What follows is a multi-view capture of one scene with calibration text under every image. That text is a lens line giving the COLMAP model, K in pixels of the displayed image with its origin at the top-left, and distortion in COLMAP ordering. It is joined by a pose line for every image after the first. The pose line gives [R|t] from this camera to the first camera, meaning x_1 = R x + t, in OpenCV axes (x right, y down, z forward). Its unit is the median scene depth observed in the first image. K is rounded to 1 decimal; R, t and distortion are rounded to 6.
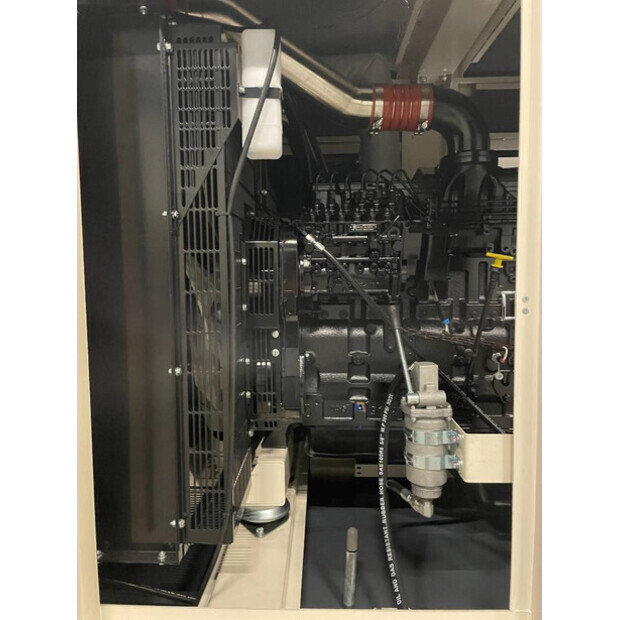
lens RADIAL K [[471.0, 0, 310.0], [0, 471.0, 310.0], [0, 0, 1]] dist [0.095500, -0.122657]
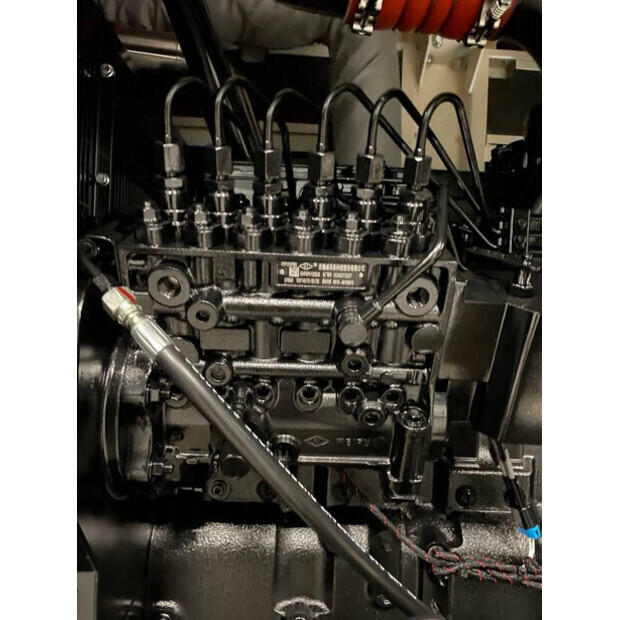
lens RADIAL K [[471.0, 0, 310.0], [0, 471.0, 310.0], [0, 0, 1]] dist [0.095500, -0.122657]
pose [[0.996858, 0.051066, 0.060547, 0.088441], [-0.045716, 0.995187, -0.086681, -0.125907], [-0.064682, 0.083641, 0.994395, 0.703523]]
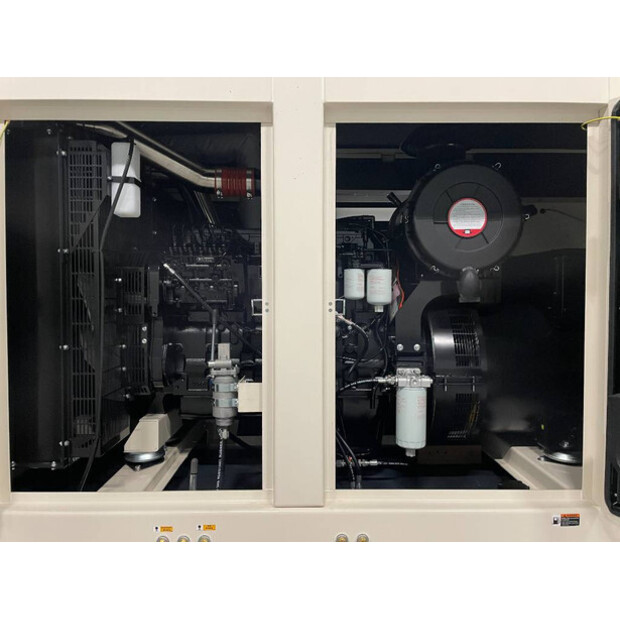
lens RADIAL K [[471.0, 0, 310.0], [0, 471.0, 310.0], [0, 0, 1]] dist [0.095500, -0.122657]
pose [[0.998948, 0.007573, 0.045230, 0.386156], [-0.005418, 0.998853, -0.047576, 0.060473], [-0.045538, 0.047281, 0.997843, -0.541173]]
